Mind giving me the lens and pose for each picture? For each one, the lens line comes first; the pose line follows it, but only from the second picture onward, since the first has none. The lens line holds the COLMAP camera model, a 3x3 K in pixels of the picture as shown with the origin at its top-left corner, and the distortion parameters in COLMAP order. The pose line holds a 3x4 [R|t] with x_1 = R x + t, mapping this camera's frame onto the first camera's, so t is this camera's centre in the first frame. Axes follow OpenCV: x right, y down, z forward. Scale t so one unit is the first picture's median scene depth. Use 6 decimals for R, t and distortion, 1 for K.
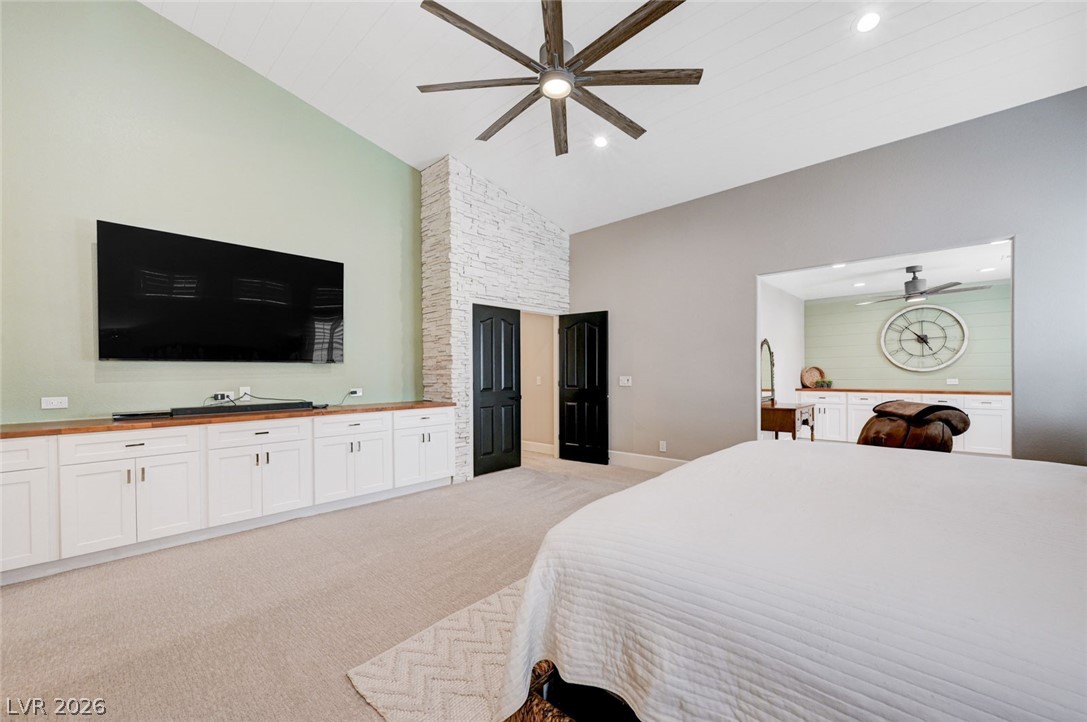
lens RADIAL K [[427.5, 0, 543.3], [0, 427.5, 378.3], [0, 0, 1]] dist [0.000127, 0.000091]
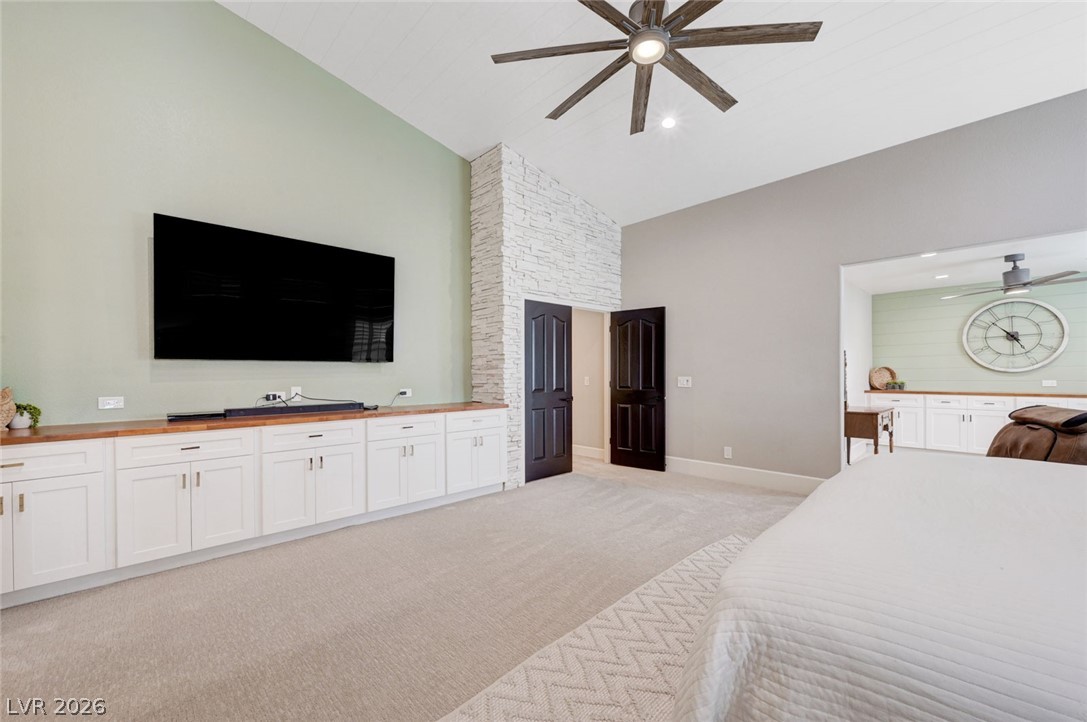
lens RADIAL K [[430.6, 0, 545.4], [0, 430.6, 375.8], [0, 0, 1]] dist [-0.002998, -0.000307]
pose [[0.998453, 0.002141, -0.055568, -0.082170], [-0.002476, 0.999979, -0.005945, -0.000398], [0.055554, 0.006073, 0.998437, 0.064882]]
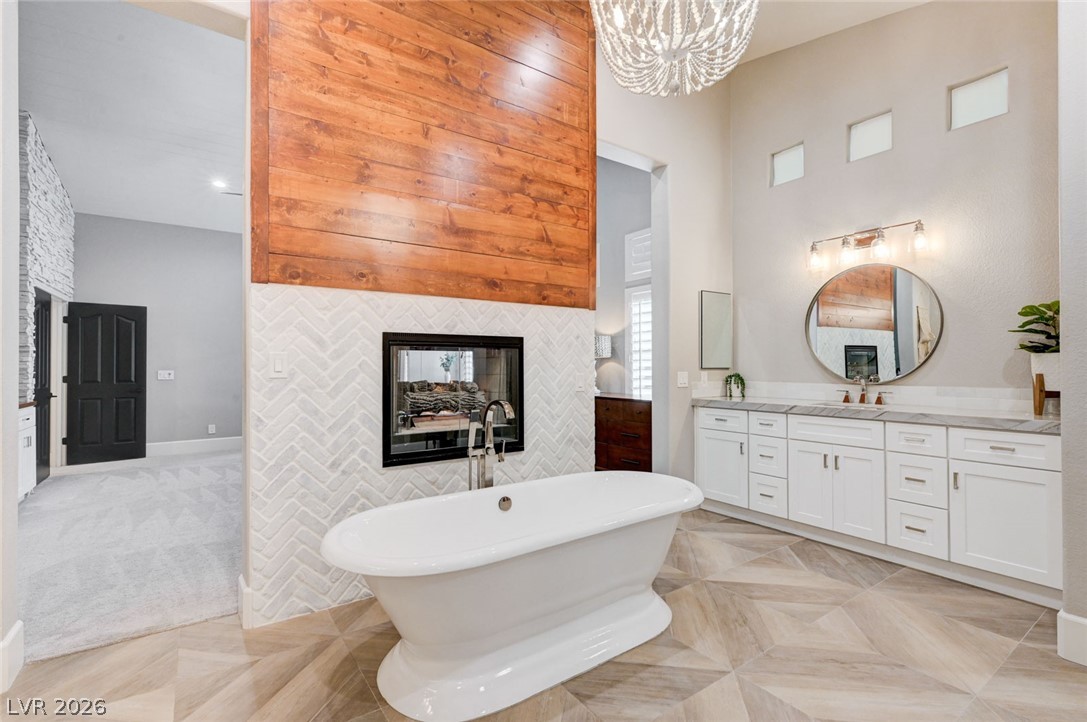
lens RADIAL K [[499.3, 0, 543.5], [0, 499.3, 361.0], [0, 0, 1]] dist [0.002142, 0.000100]
pose [[0.211476, 0.012373, 0.977305, -1.152574], [0.013662, 0.999785, -0.015613, 0.005643], [-0.977288, 0.016654, 0.211261, -0.250804]]
